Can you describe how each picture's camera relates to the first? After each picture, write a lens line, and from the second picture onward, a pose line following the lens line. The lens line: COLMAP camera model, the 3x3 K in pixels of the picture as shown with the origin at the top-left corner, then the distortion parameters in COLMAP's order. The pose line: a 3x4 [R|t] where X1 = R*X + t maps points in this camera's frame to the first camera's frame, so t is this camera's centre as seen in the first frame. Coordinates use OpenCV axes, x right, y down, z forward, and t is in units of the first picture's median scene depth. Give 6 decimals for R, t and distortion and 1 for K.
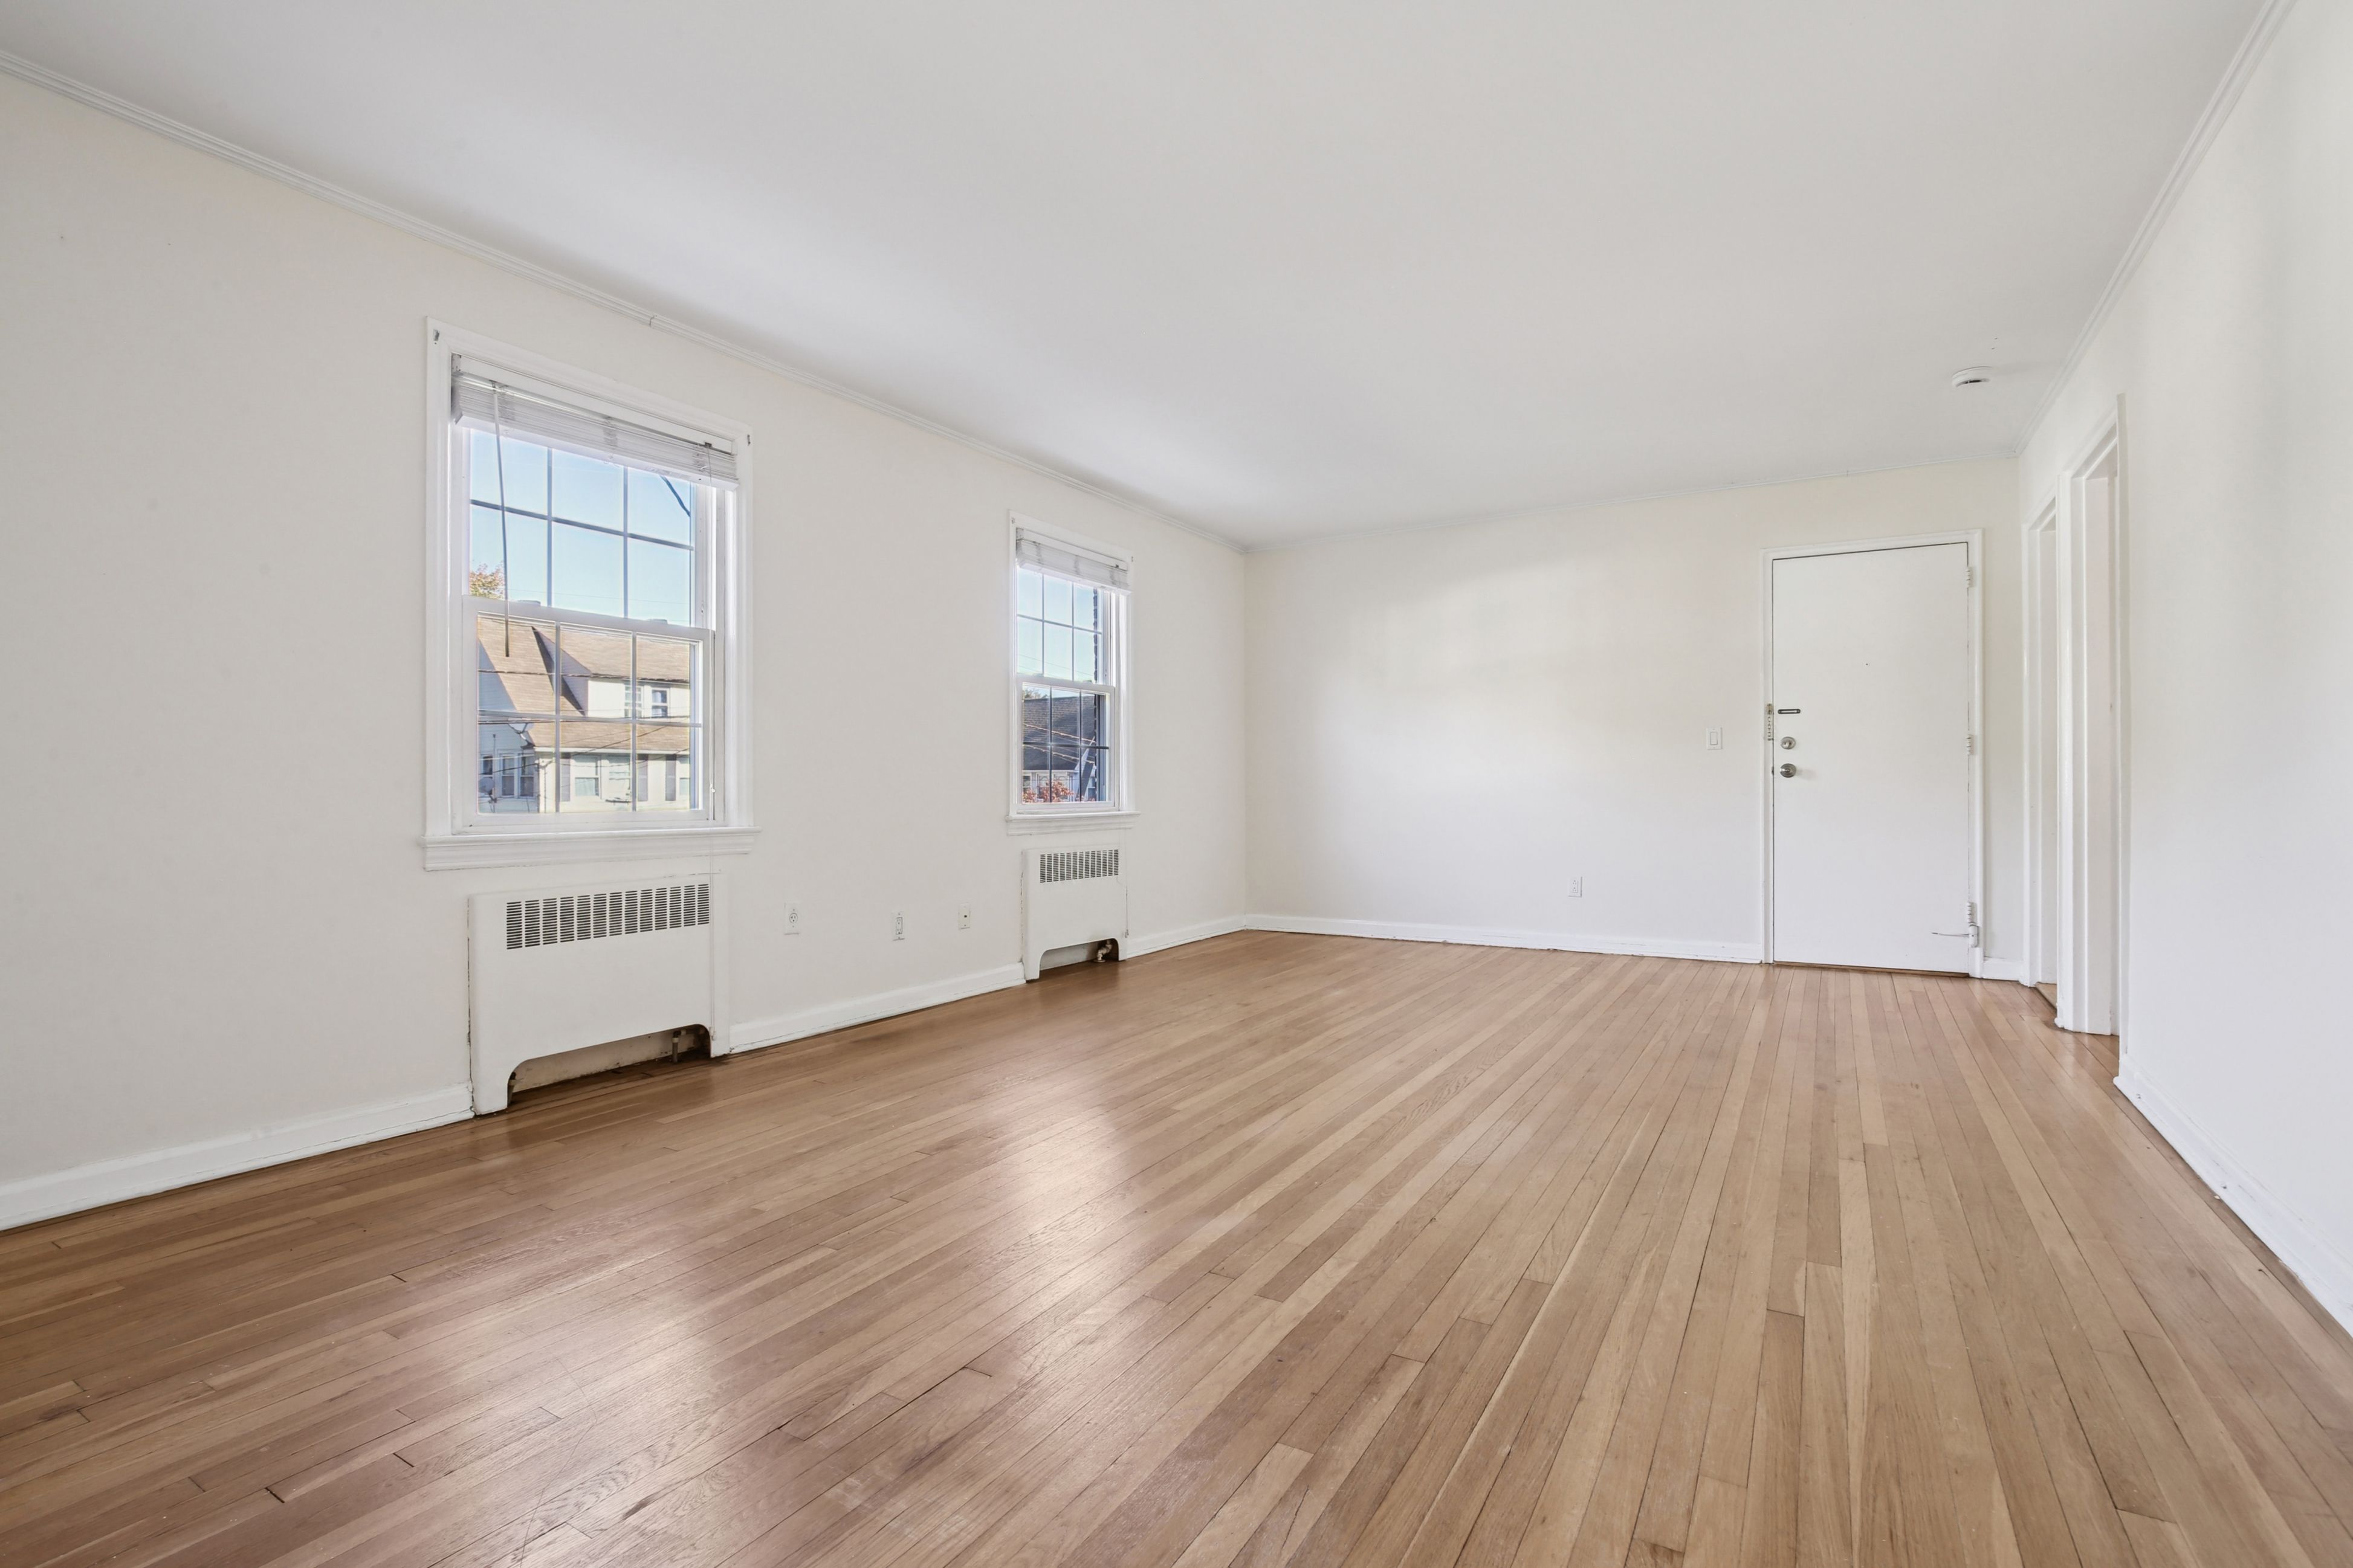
lens RADIAL K [[1092.5, 0, 1189.3], [0, 1092.5, 783.0], [0, 0, 1]] dist [-0.028976, 0.000164]
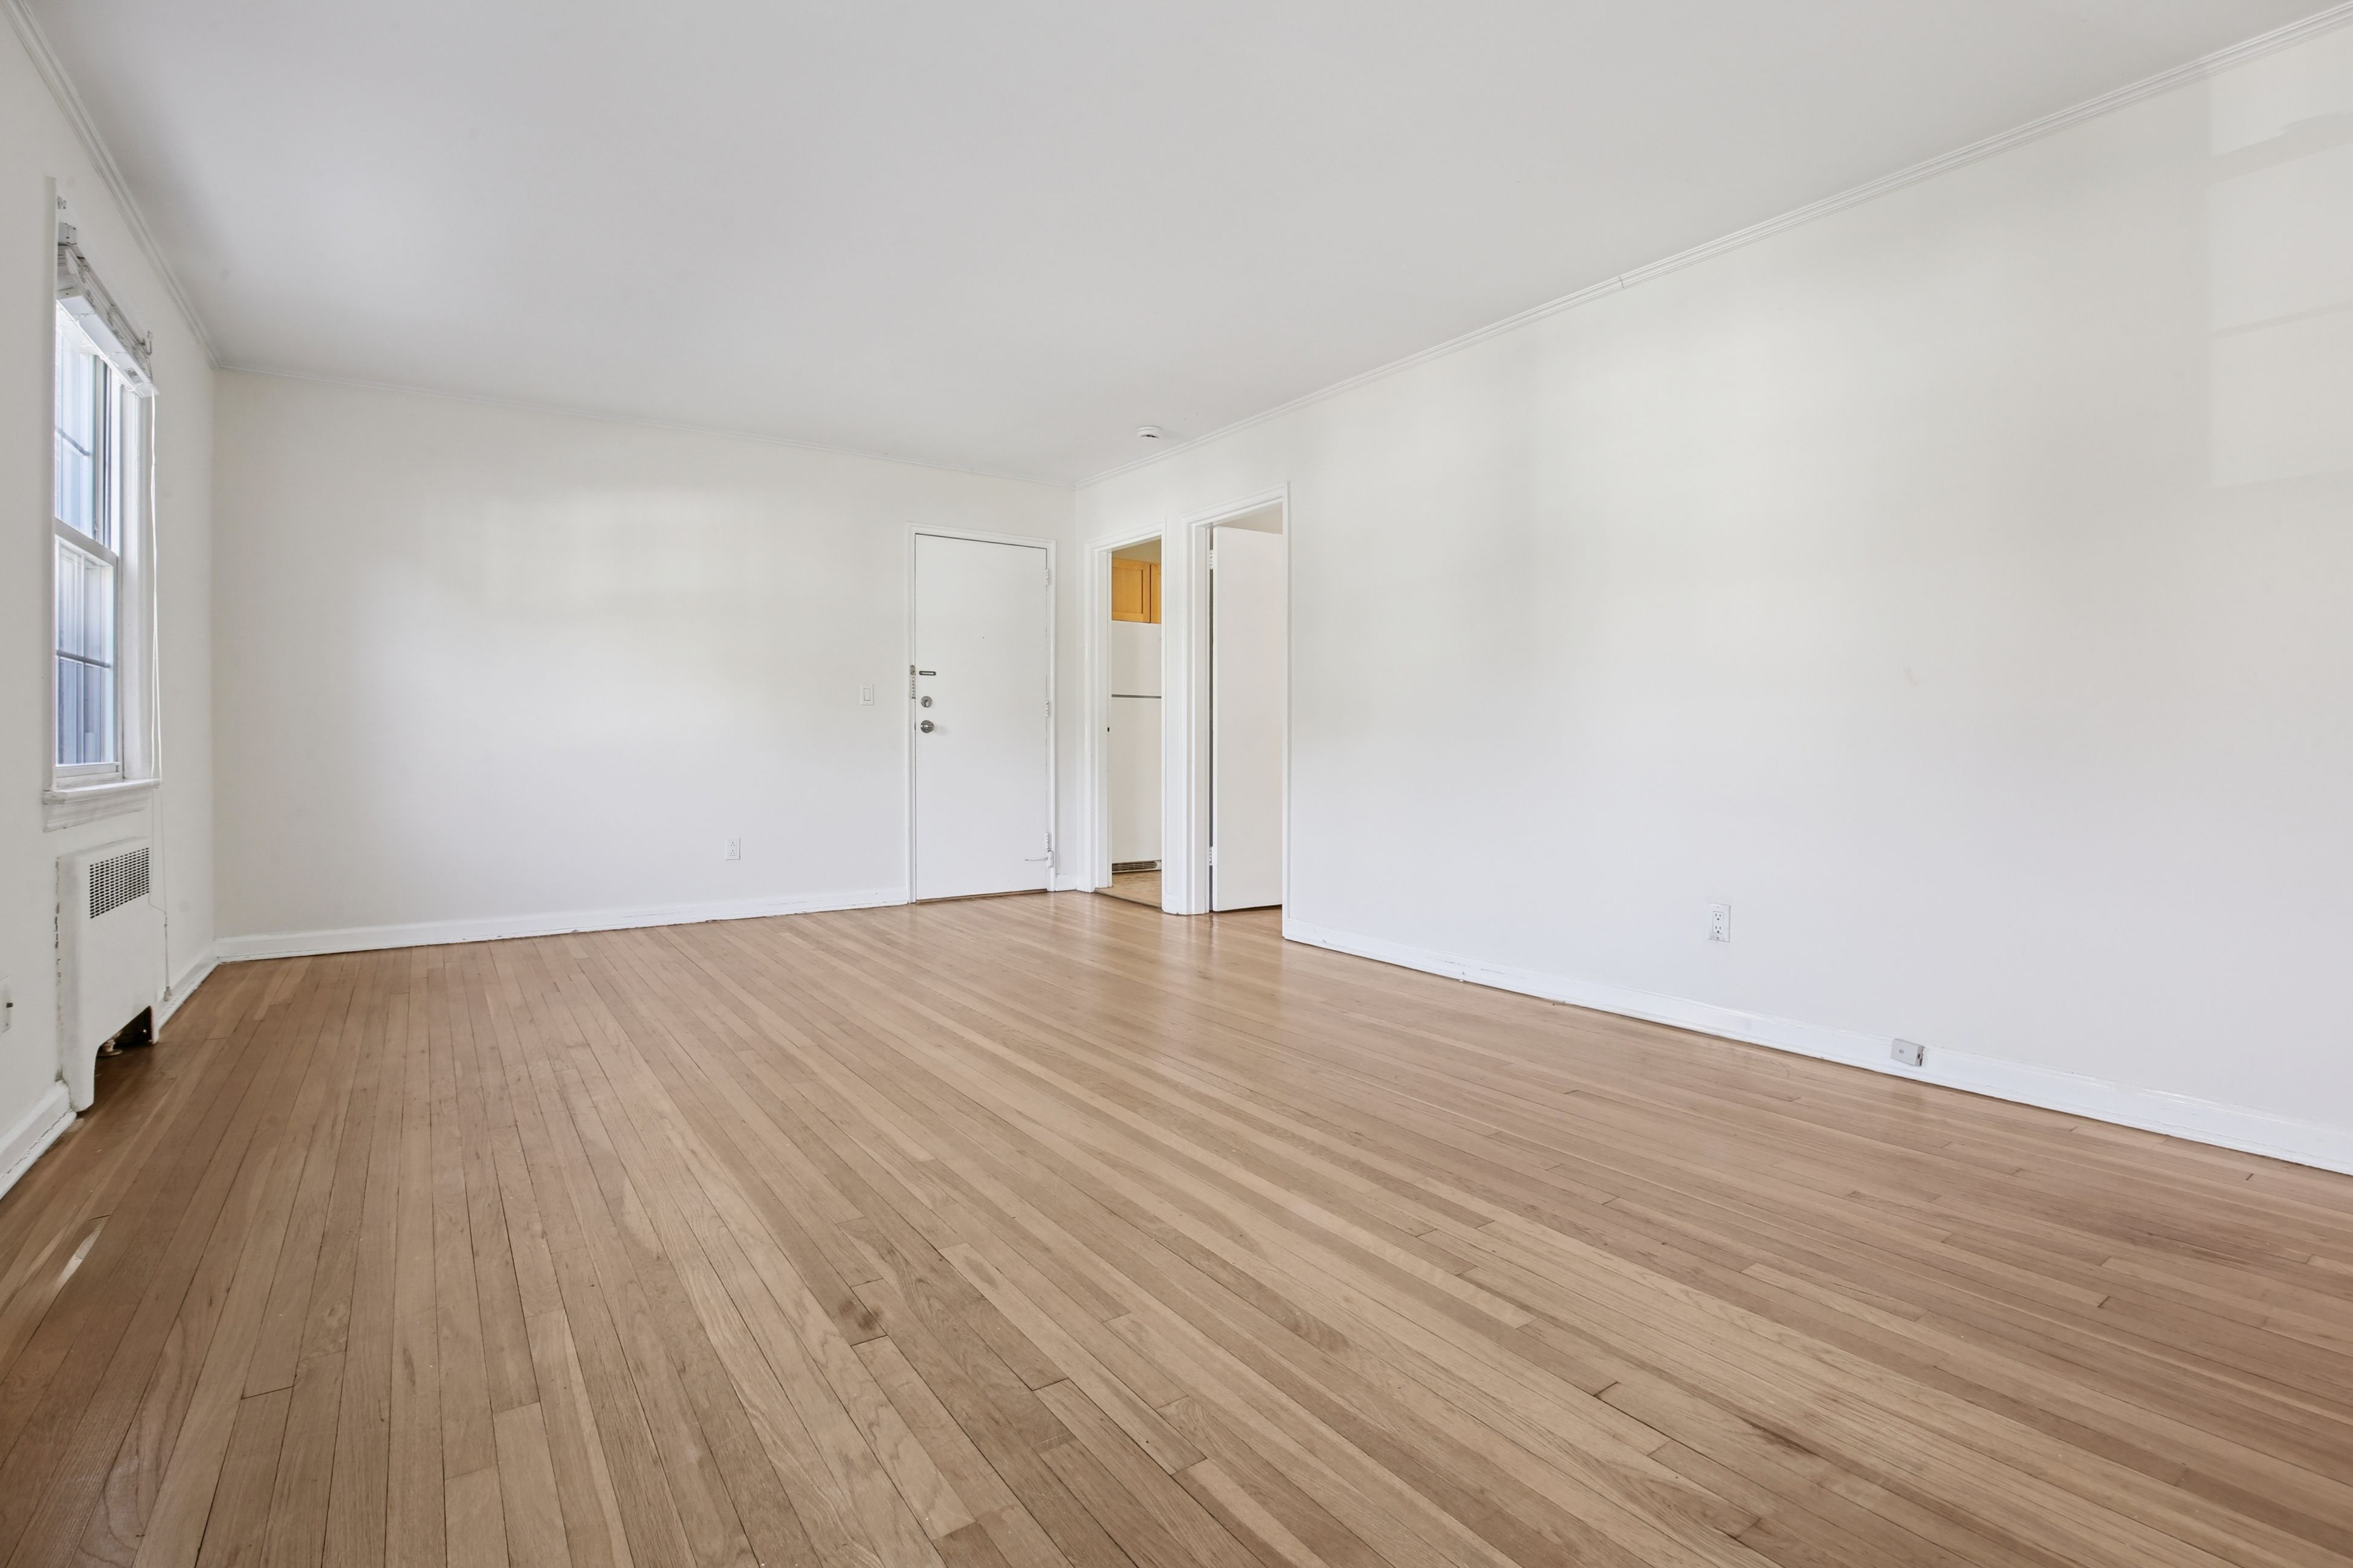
lens RADIAL K [[1092.5, 0, 1189.3], [0, 1092.5, 783.0], [0, 0, 1]] dist [-0.028976, 0.000164]
pose [[0.414305, -0.029662, 0.909655, -0.635786], [-0.007334, 0.999328, 0.035927, 0.007254], [-0.910109, -0.021556, 0.413809, 0.534772]]
